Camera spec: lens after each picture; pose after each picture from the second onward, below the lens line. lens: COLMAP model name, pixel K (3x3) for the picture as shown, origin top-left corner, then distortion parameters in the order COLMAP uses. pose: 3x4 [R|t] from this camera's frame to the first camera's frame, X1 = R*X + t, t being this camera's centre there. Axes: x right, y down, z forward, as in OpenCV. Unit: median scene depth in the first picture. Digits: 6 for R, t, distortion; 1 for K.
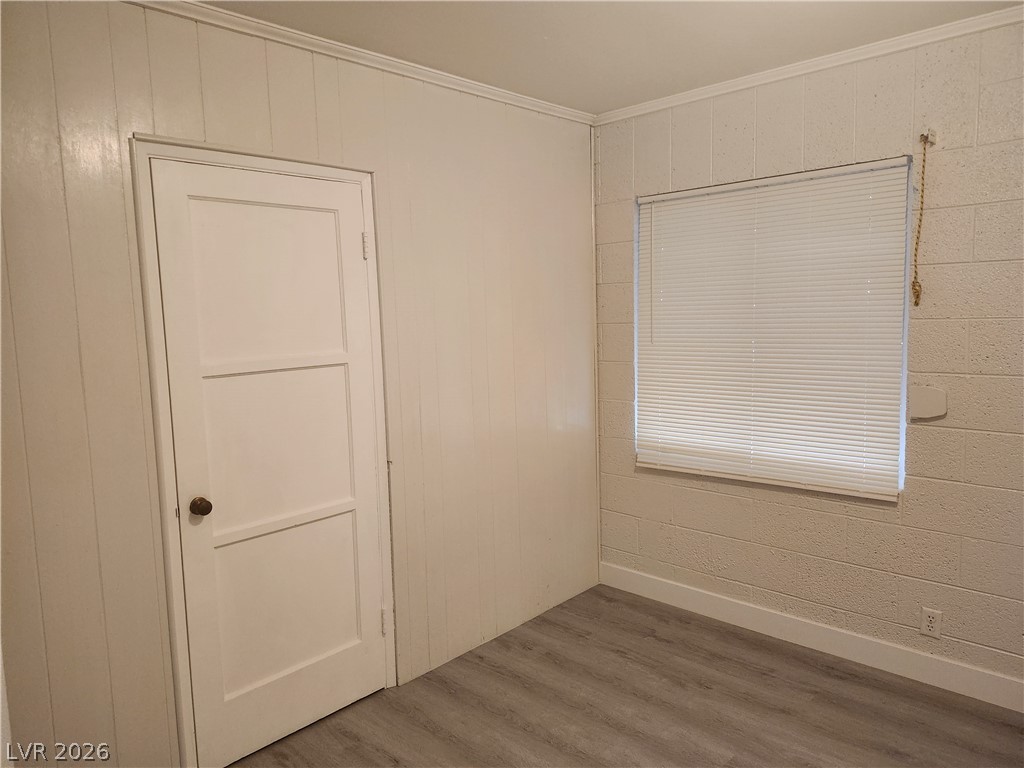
lens RADIAL K [[713.2, 0, 514.7], [0, 713.2, 382.2], [0, 0, 1]] dist [0.040868, -0.050425]
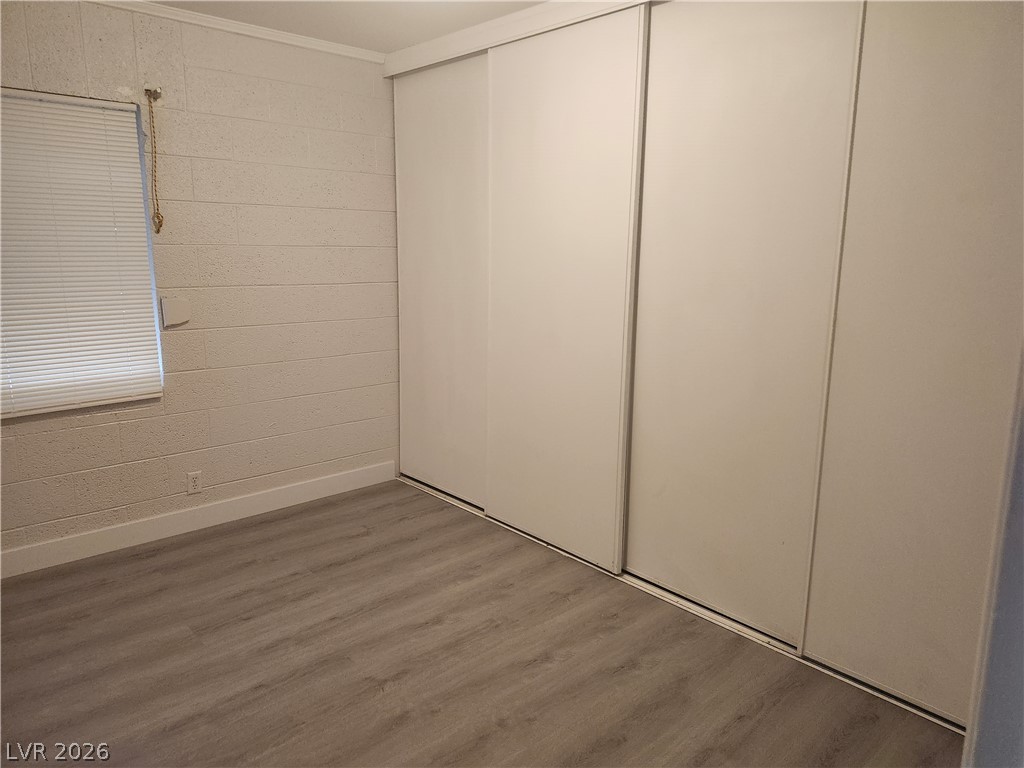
lens RADIAL K [[713.2, 0, 514.7], [0, 713.2, 382.2], [0, 0, 1]] dist [0.040868, -0.050425]
pose [[0.047768, -0.159971, 0.985965, -0.642788], [0.088162, 0.983915, 0.155367, 0.006223], [-0.994960, 0.079503, 0.061103, 0.333511]]
